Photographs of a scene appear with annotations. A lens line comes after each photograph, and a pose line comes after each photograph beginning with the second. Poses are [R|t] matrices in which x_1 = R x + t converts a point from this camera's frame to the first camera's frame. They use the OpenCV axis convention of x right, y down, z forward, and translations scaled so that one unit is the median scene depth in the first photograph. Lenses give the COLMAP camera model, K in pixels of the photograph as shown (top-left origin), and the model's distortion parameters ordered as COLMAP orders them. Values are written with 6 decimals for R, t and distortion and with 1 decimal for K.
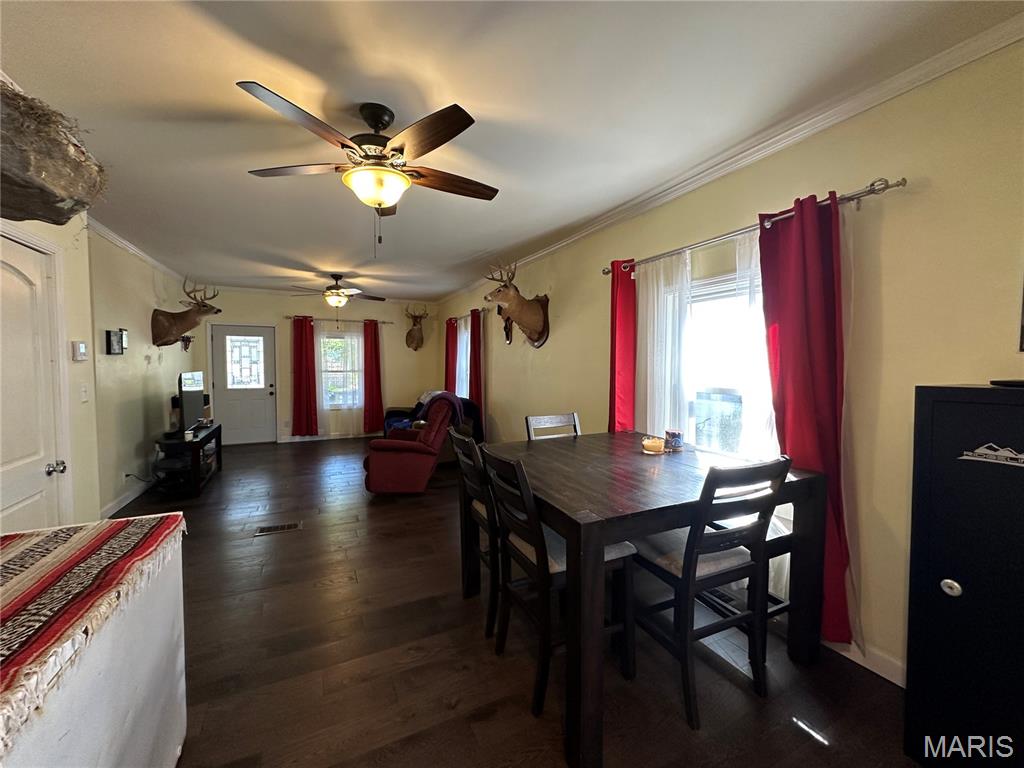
lens RADIAL K [[411.1, 0, 511.9], [0, 411.1, 382.3], [0, 0, 1]] dist [-0.001174, -0.000068]
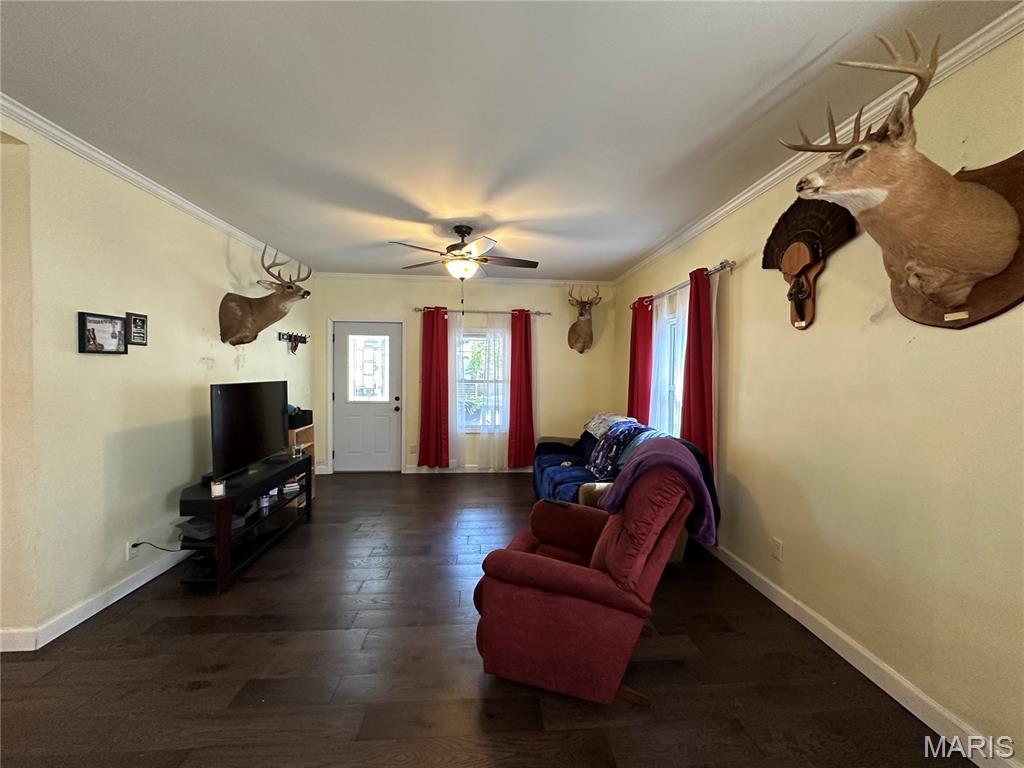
lens RADIAL K [[411.1, 0, 511.9], [0, 411.1, 382.3], [0, 0, 1]] dist [-0.001174, -0.000068]
pose [[0.928814, 0.018315, -0.370094, -0.101713], [-0.025495, 0.999570, -0.014517, -0.017531], [0.369669, 0.022919, 0.928881, 0.372531]]
